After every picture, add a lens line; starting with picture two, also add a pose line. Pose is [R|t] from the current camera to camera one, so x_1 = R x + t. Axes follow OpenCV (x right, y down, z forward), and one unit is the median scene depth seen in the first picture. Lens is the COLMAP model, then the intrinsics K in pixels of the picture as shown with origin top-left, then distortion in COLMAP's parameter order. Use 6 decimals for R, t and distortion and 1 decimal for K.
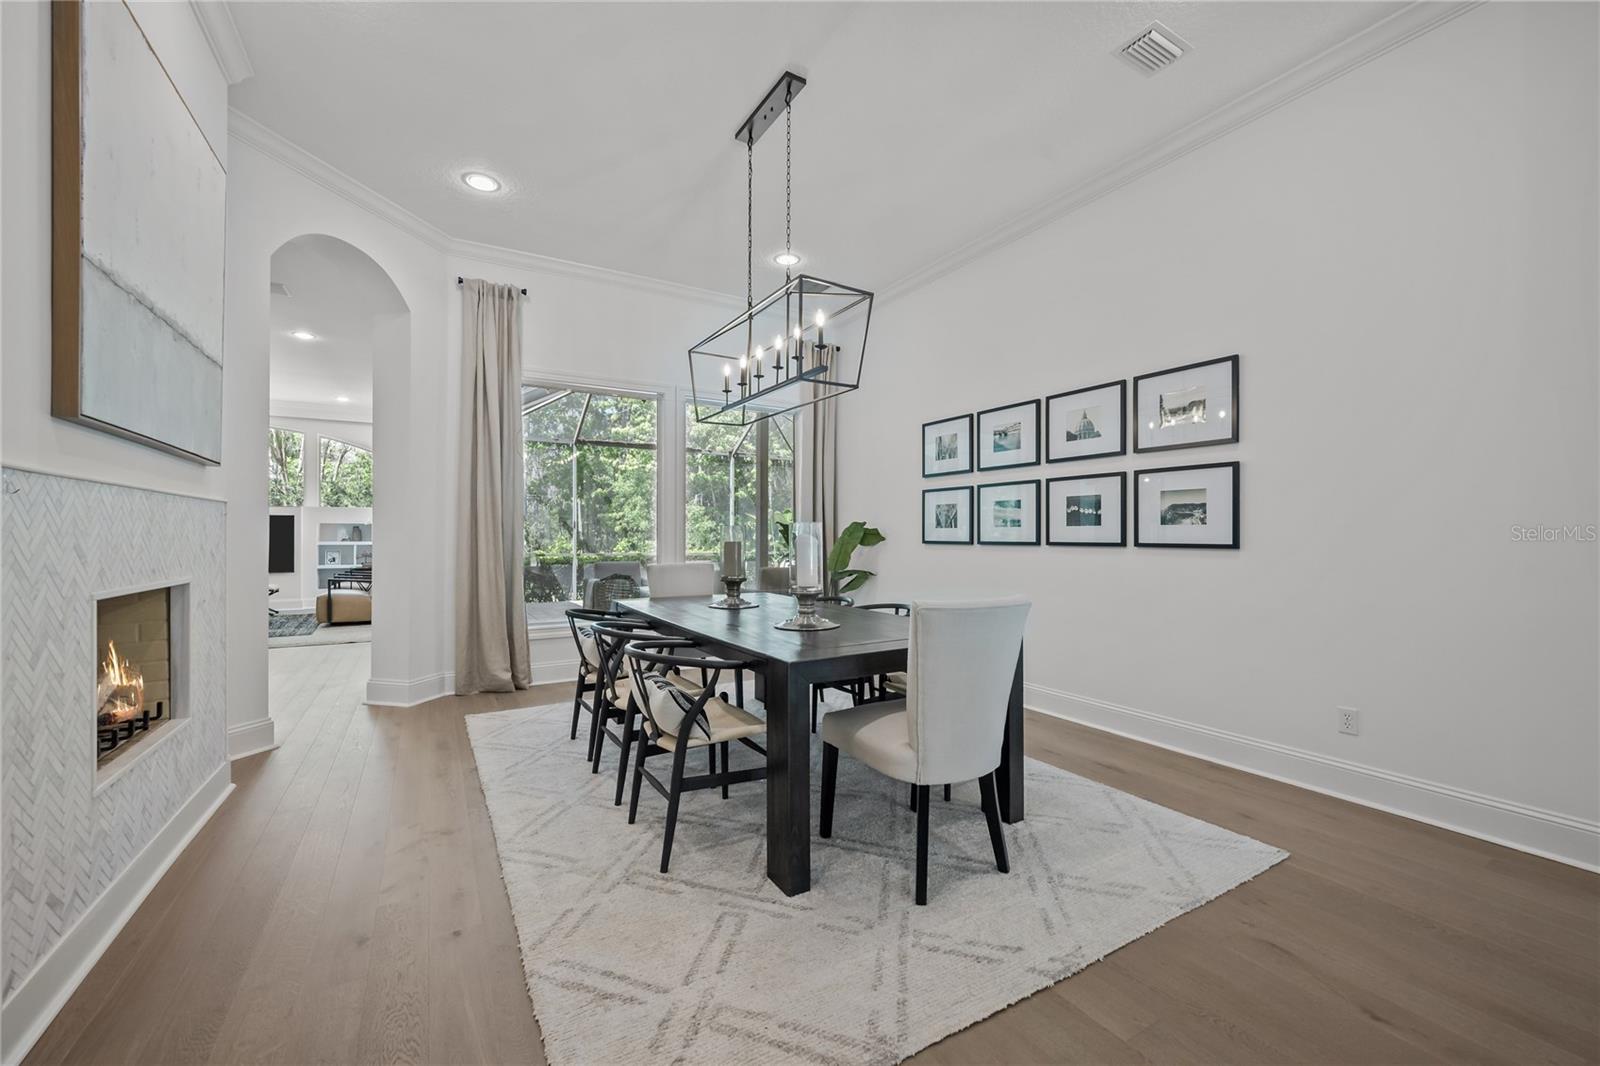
lens RADIAL K [[631.2, 0, 776.7], [0, 631.2, 539.1], [0, 0, 1]] dist [-0.010044, 0.000356]
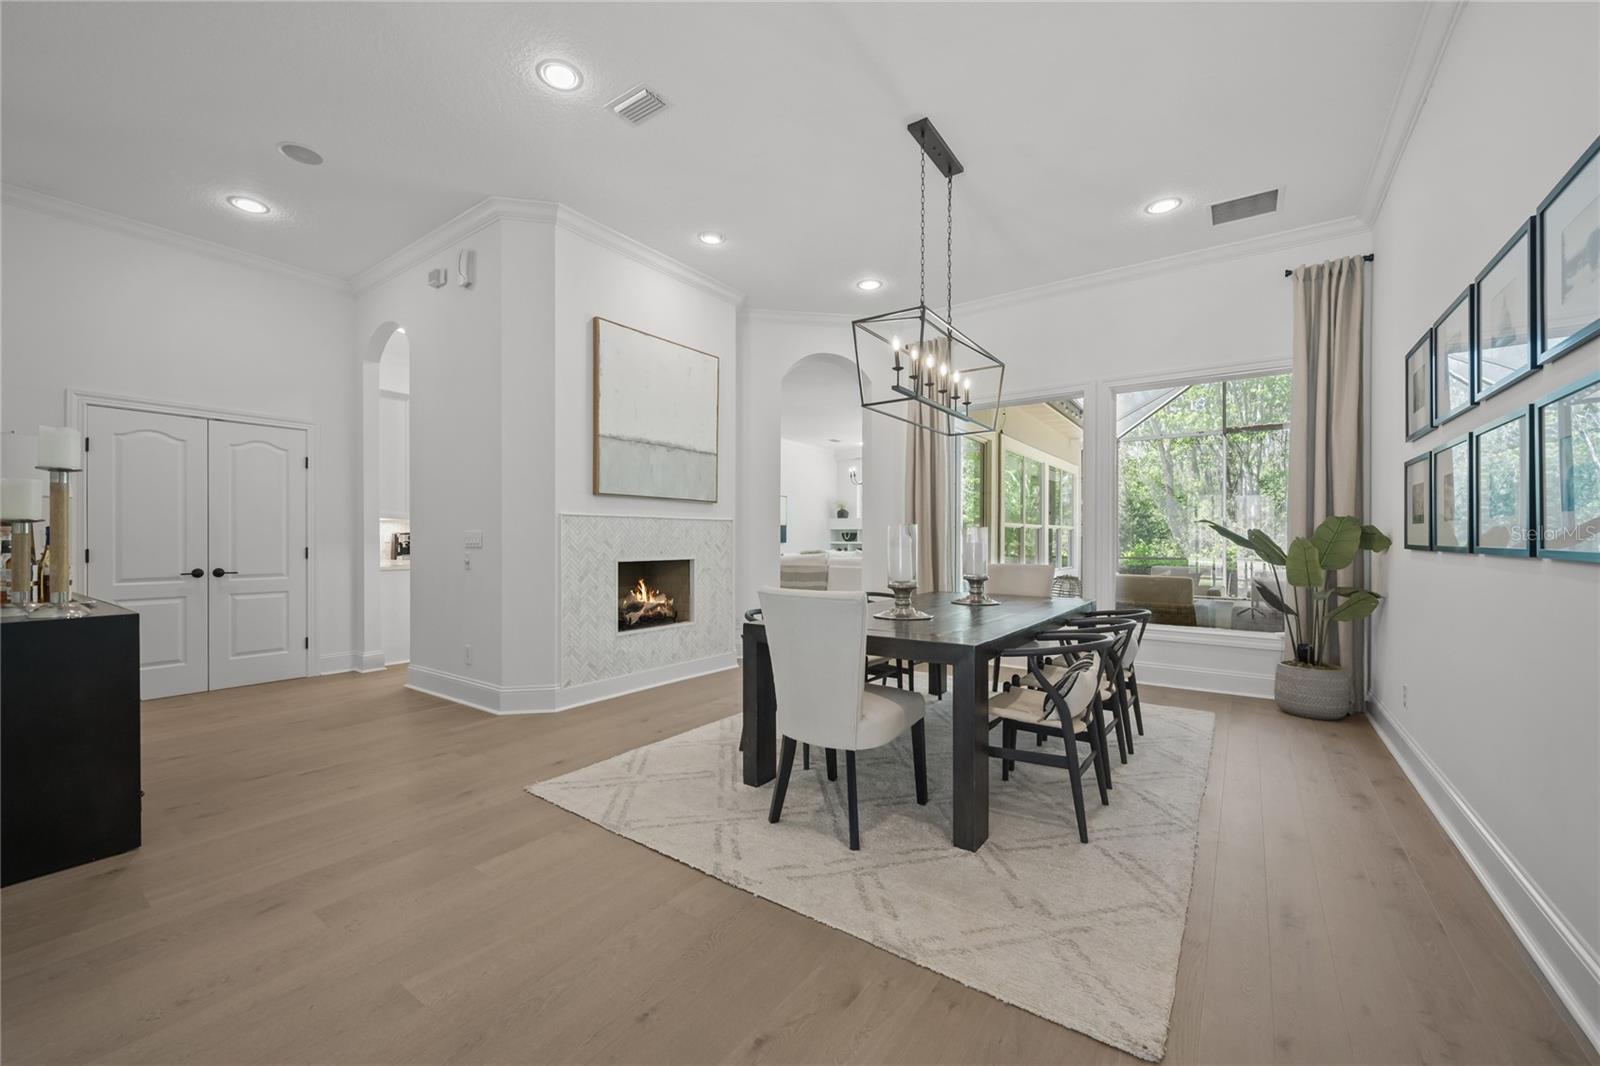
lens RADIAL K [[631.2, 0, 796.7], [0, 631.2, 537.0], [0, 0, 1]] dist [-0.010044, 0.000356]
pose [[0.416101, -0.002685, -0.909315, 1.336805], [-0.005630, 0.999969, -0.005530, 0.003616], [0.909301, 0.007420, 0.416072, 0.474171]]
